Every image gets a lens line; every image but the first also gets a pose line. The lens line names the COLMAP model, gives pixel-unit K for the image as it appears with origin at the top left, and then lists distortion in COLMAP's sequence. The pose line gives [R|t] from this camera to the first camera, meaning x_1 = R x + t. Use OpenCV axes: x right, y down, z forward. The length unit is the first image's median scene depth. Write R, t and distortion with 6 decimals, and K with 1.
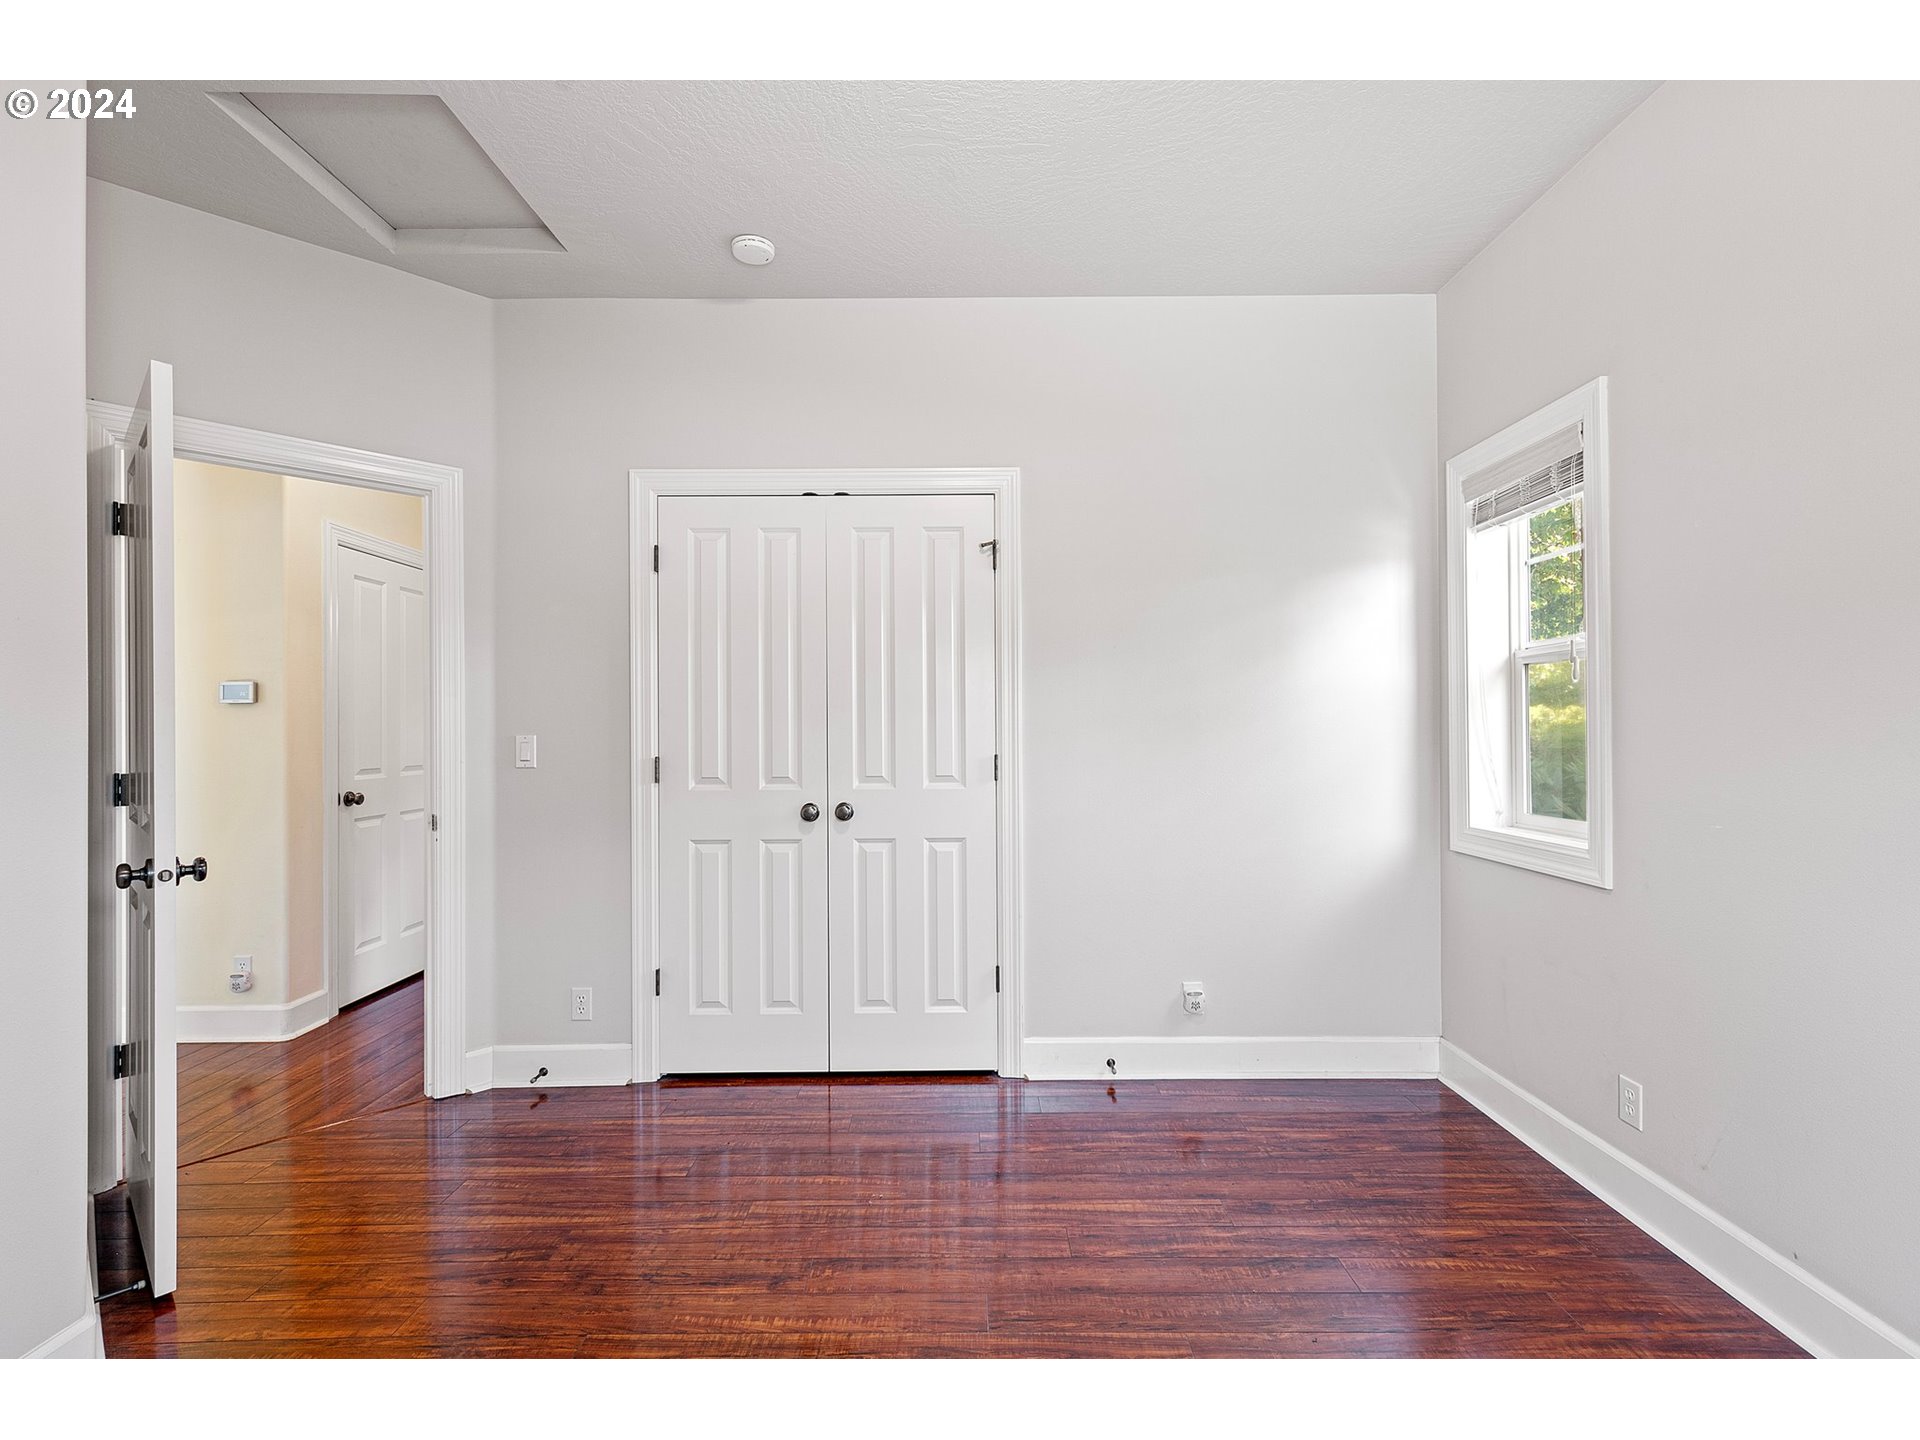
lens RADIAL K [[857.4, 0, 964.3], [0, 857.4, 724.1], [0, 0, 1]] dist [0.005417, -0.000062]
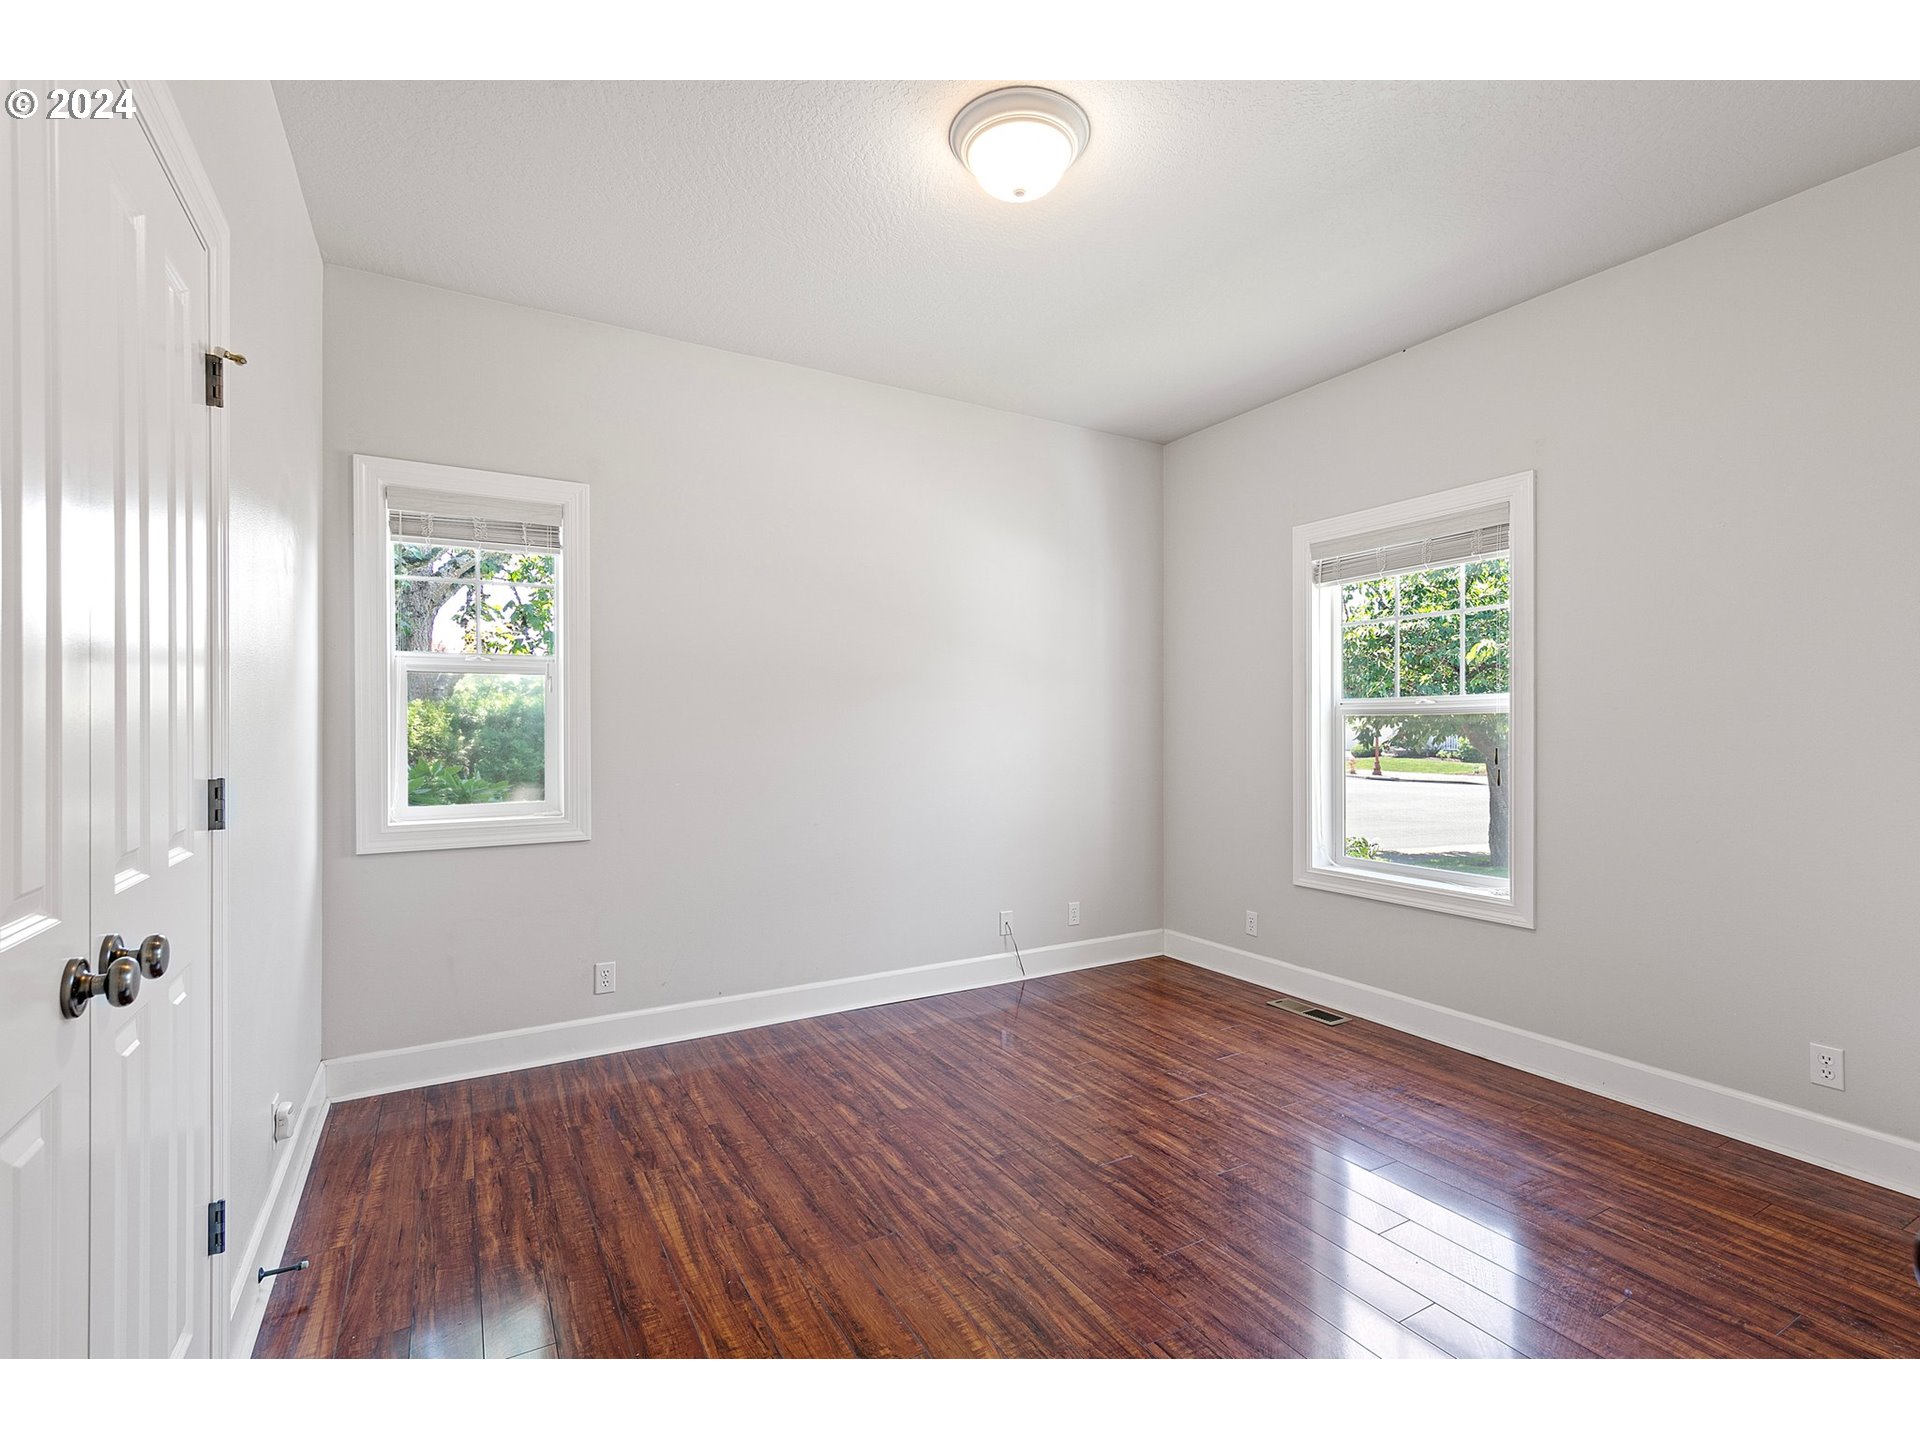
lens RADIAL K [[857.4, 0, 964.3], [0, 857.4, 724.1], [0, 0, 1]] dist [0.005417, -0.000062]
pose [[-0.498418, 0.013687, 0.866829, -0.827839], [-0.001679, 0.999858, -0.016753, 0.019088], [-0.866935, -0.009806, -0.498324, 1.185417]]
